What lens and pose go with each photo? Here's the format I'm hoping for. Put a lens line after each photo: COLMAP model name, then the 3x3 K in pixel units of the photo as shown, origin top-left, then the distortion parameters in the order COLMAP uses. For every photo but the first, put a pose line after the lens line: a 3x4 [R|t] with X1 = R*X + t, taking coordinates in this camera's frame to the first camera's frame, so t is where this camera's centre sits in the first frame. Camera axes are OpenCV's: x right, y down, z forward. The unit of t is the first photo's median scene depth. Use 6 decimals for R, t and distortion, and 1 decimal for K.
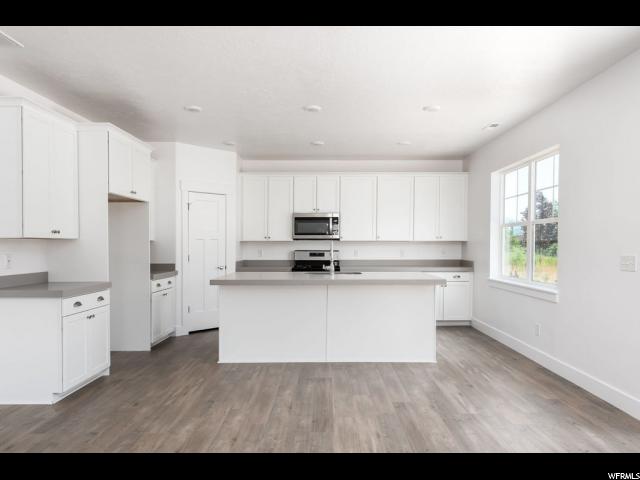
lens RADIAL K [[445.0, 0, 322.8], [0, 445.0, 255.3], [0, 0, 1]] dist [0.009817, -0.005274]
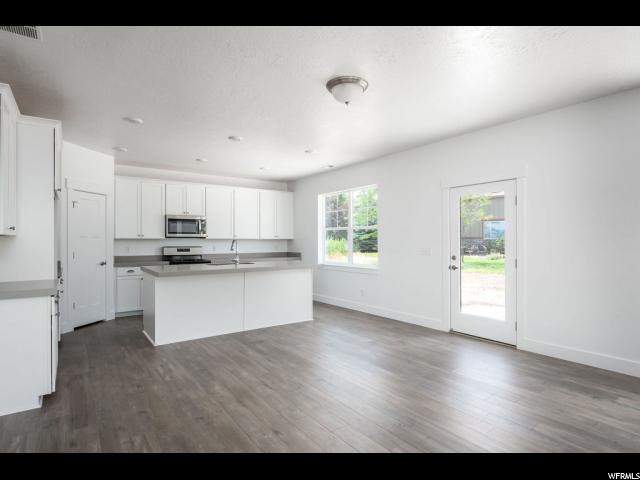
lens RADIAL K [[358.9, 0, 320.7], [0, 358.9, 240.8], [0, 0, 1]] dist [0.004359, 0.000016]
pose [[0.805588, -0.000282, 0.592477, -0.301017], [0.016383, 0.999628, -0.021801, 0.000471], [-0.592250, 0.027269, 0.805293, 0.003600]]
